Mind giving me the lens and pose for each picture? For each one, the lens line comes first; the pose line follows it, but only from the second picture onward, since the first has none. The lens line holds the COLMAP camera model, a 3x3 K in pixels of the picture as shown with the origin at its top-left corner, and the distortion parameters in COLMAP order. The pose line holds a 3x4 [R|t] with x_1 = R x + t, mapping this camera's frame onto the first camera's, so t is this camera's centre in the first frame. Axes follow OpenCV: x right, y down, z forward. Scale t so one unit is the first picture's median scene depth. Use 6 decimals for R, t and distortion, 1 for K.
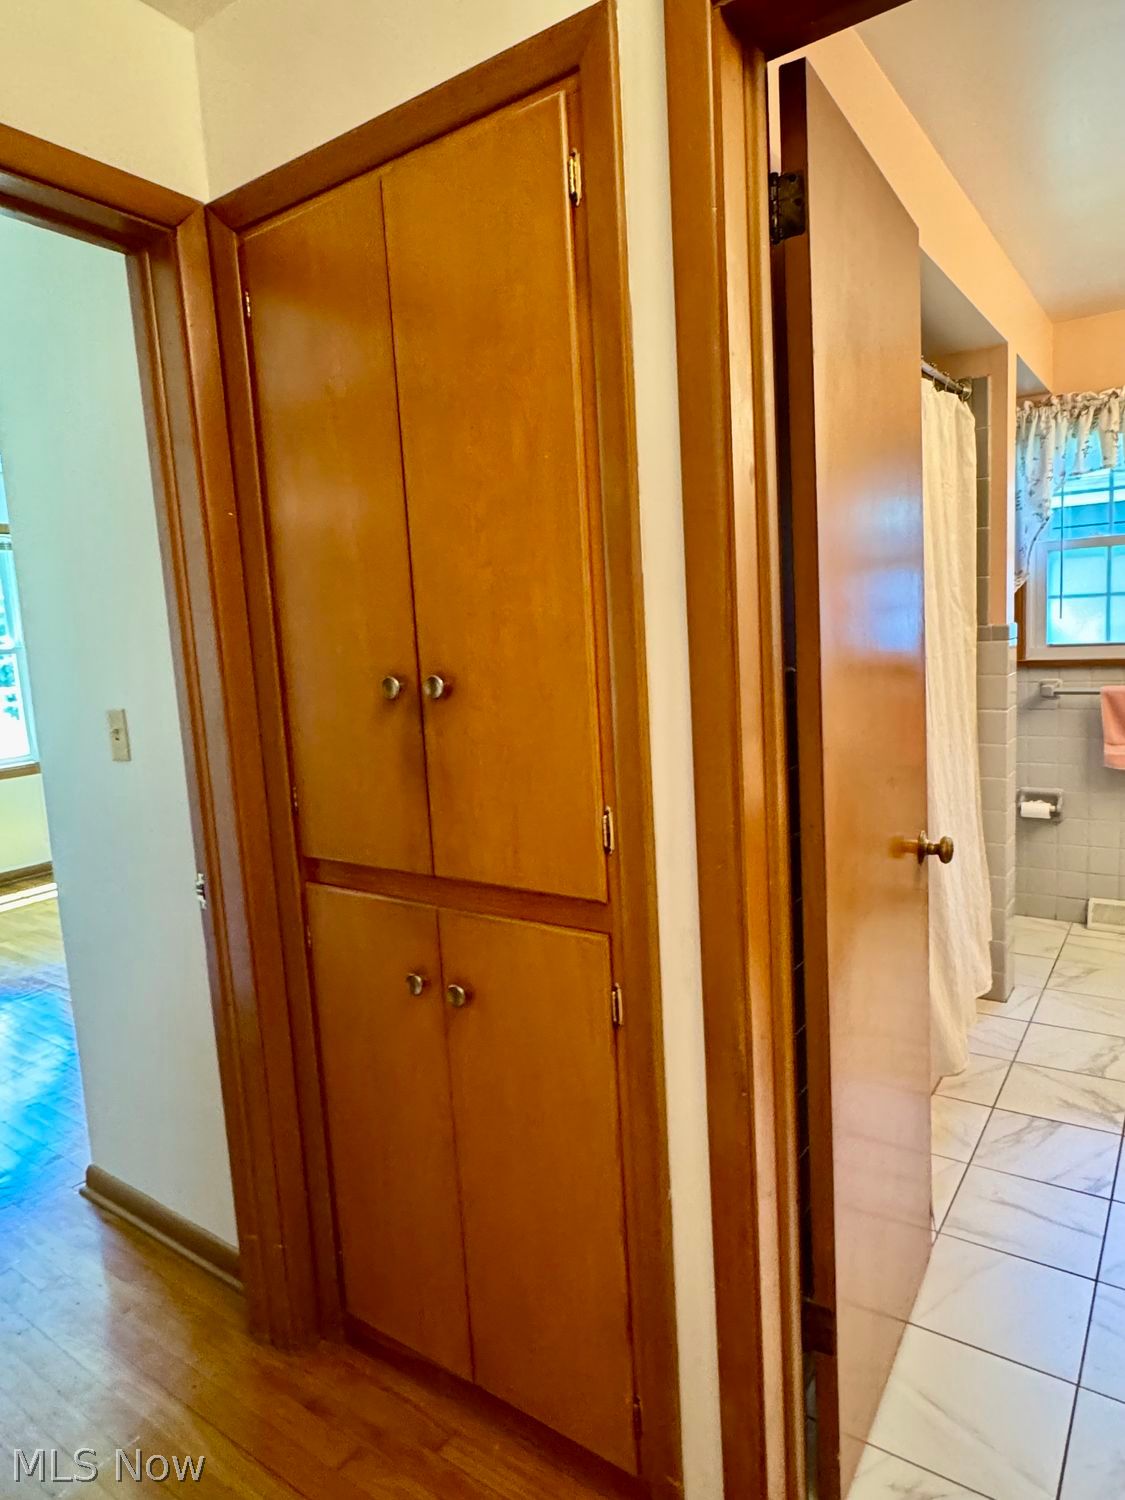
lens RADIAL K [[934.7, 0, 562.5], [0, 934.7, 750.0], [0, 0, 1]] dist [0.000629, 0.001648]
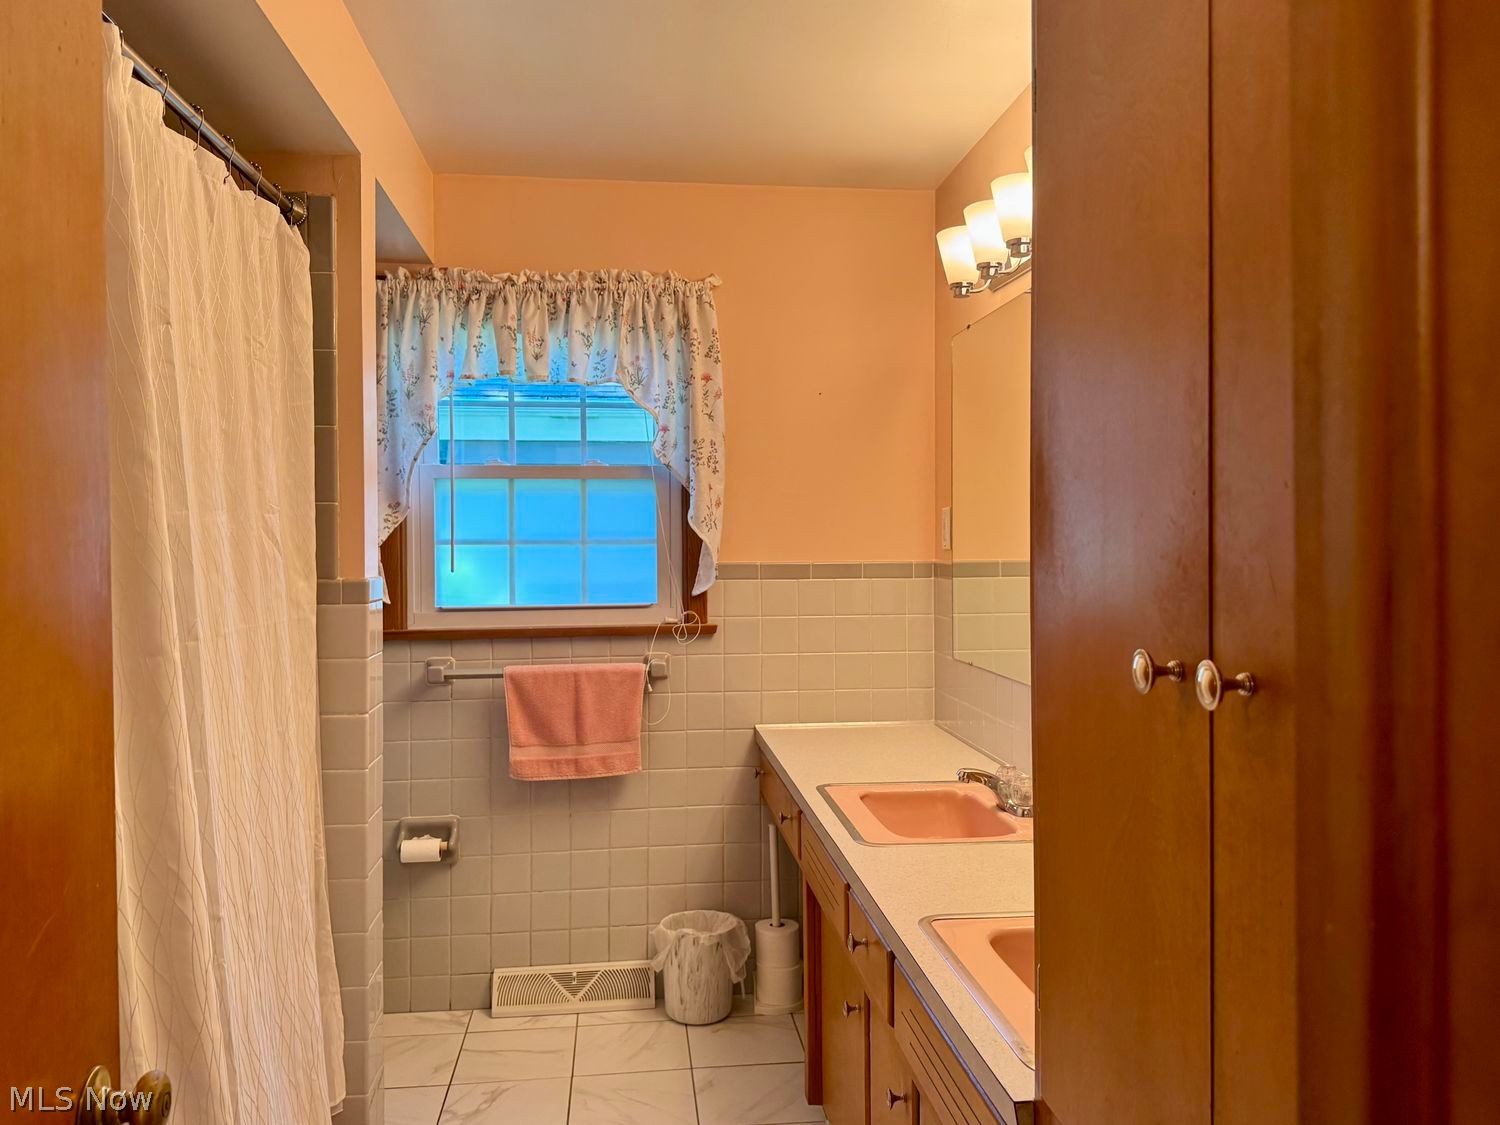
lens RADIAL K [[1063.3, 0, 750.0], [0, 1063.3, 562.5], [0, 0, 1]] dist [0.052760, -0.001308]
pose [[0.742813, 0.046991, 0.667847, 0.162730], [0.047249, 0.991367, -0.122308, -0.039101], [-0.667829, 0.122407, 0.734180, 0.256894]]
